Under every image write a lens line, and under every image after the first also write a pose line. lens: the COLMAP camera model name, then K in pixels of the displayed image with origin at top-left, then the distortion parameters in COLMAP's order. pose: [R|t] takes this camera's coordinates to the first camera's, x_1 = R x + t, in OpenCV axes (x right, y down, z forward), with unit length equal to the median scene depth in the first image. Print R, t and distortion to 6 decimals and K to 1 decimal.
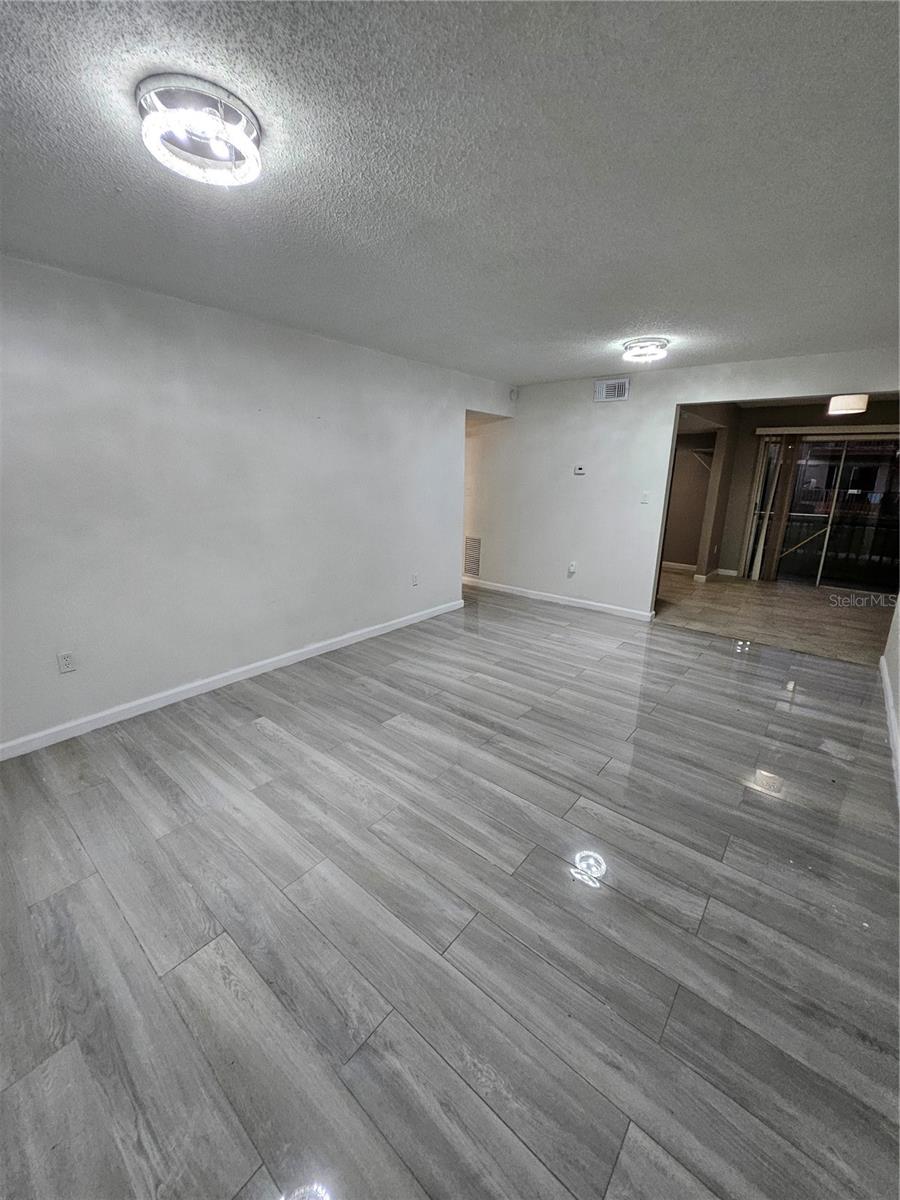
lens RADIAL K [[469.6, 0, 446.2], [0, 469.6, 597.9], [0, 0, 1]] dist [0.000981, -0.000017]
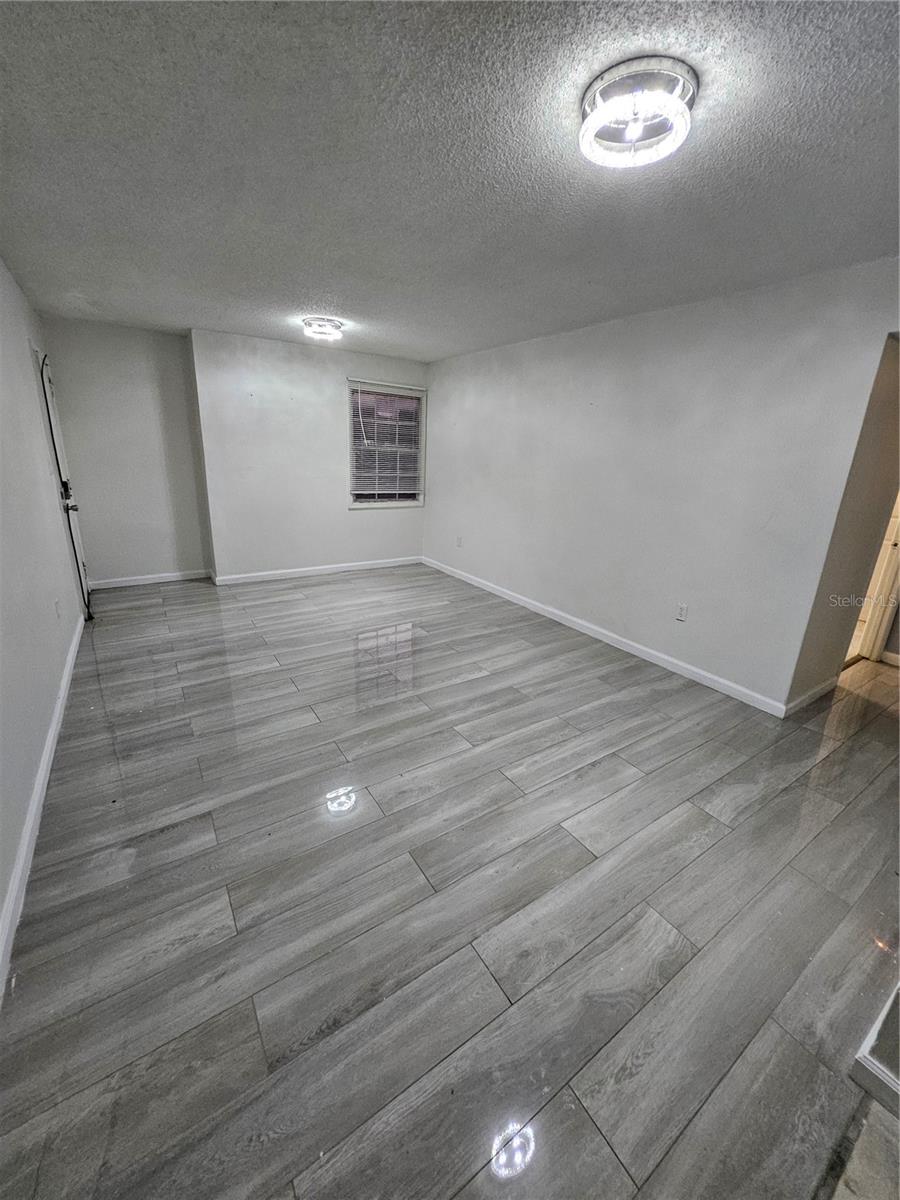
lens RADIAL K [[469.6, 0, 453.0], [0, 469.6, 590.8], [0, 0, 1]] dist [0.000981, -0.000017]
pose [[-0.279253, 0.253424, -0.926172, 0.890961], [-0.296988, 0.894454, 0.334291, -0.265611], [0.913135, 0.368414, -0.174515, 1.039621]]
